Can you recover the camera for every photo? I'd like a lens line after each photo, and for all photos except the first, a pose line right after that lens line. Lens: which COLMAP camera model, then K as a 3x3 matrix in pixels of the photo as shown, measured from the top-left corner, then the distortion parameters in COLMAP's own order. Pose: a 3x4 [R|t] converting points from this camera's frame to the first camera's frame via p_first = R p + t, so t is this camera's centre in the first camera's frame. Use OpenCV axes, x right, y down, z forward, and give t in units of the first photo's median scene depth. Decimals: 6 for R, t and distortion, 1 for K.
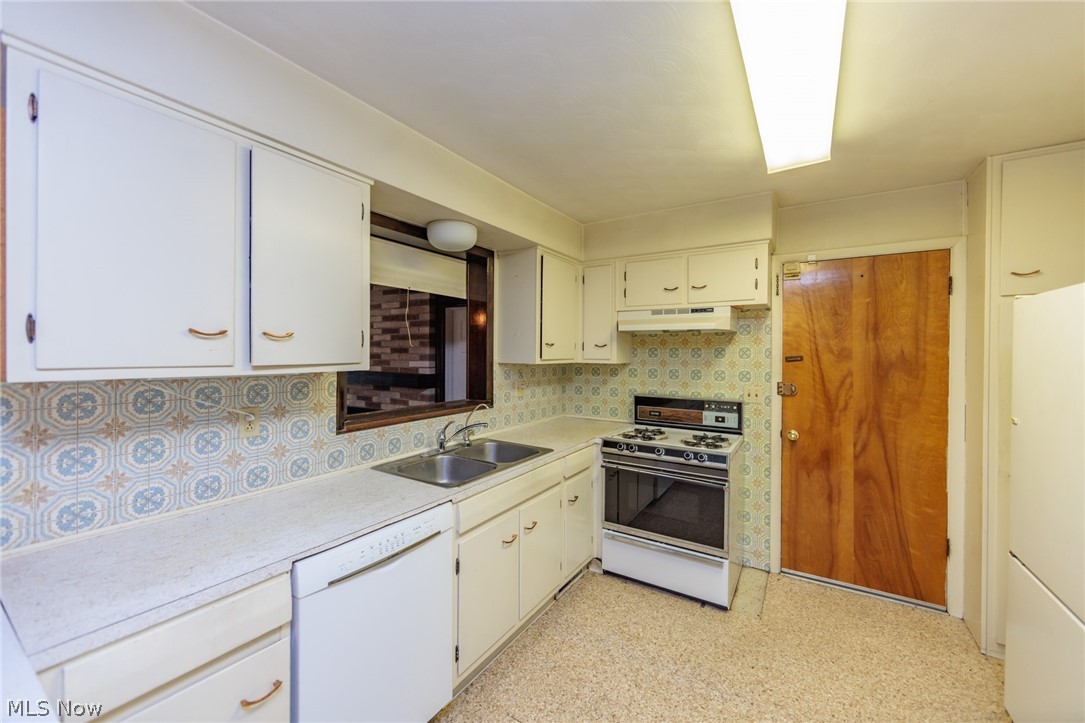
lens RADIAL K [[422.2, 0, 538.2], [0, 422.2, 356.7], [0, 0, 1]] dist [-0.004487, 0.000142]
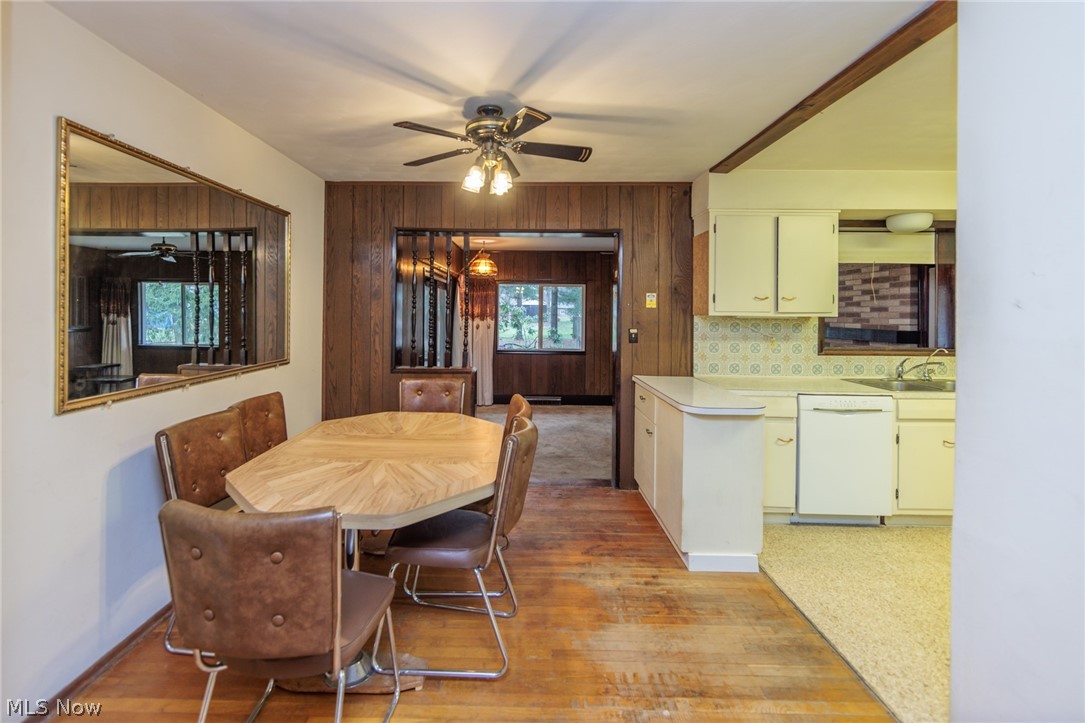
lens RADIAL K [[422.2, 0, 549.2], [0, 422.2, 309.5], [0, 0, 1]] dist [-0.004487, 0.000142]
pose [[0.526909, -0.007554, -0.849888, 0.323453], [-0.013359, 0.999763, -0.017169, 0.032844], [0.849817, 0.020400, 0.526683, -0.668597]]
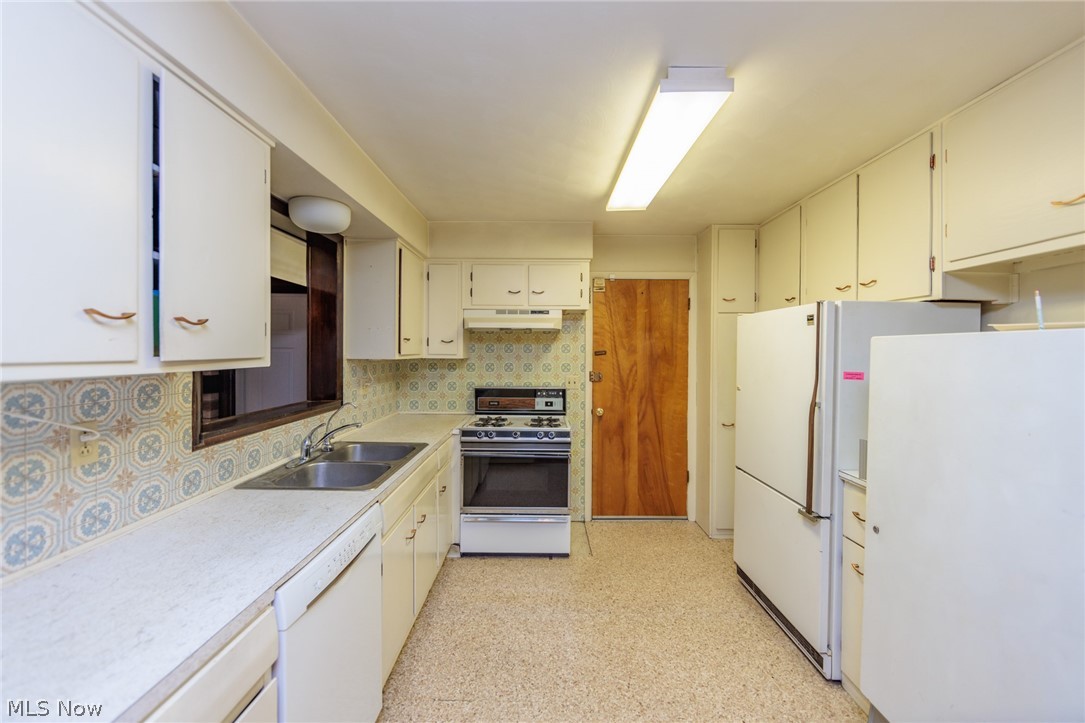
lens RADIAL K [[422.2, 0, 542.6], [0, 422.2, 357.1], [0, 0, 1]] dist [-0.004487, 0.000142]
pose [[0.844103, -0.009063, 0.536104, -0.273976], [0.005400, 0.999950, 0.008402, 0.006304], [-0.536153, -0.004197, 0.844110, -0.001511]]
